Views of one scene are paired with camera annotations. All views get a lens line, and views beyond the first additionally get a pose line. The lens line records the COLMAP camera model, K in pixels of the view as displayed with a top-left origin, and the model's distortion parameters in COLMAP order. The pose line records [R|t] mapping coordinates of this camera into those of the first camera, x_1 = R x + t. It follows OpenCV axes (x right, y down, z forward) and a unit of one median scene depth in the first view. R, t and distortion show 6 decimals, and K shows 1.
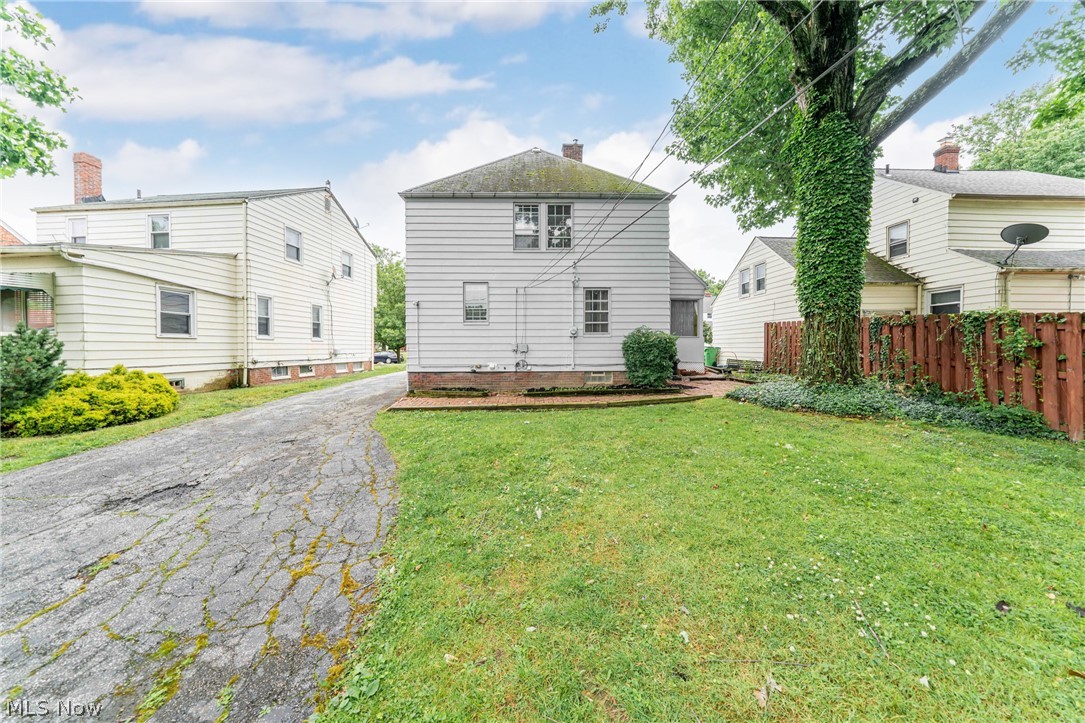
lens RADIAL K [[373.6, 0, 539.4], [0, 373.6, 351.1], [0, 0, 1]] dist [-0.008015, 0.000149]
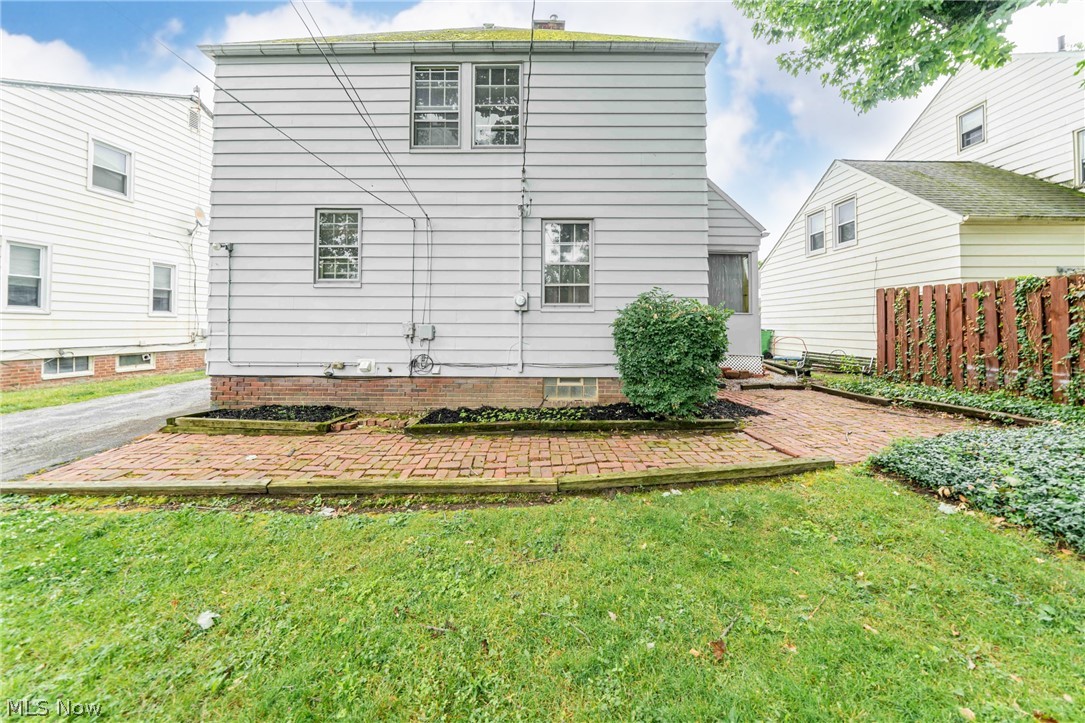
lens RADIAL K [[390.2, 0, 537.4], [0, 390.2, 317.2], [0, 0, 1]] dist [-0.006975, -0.000114]
pose [[0.999351, 0.007240, -0.035288, 0.132412], [-0.008476, 0.999351, -0.035000, -0.010990], [0.035011, 0.035277, 0.998764, 0.453967]]
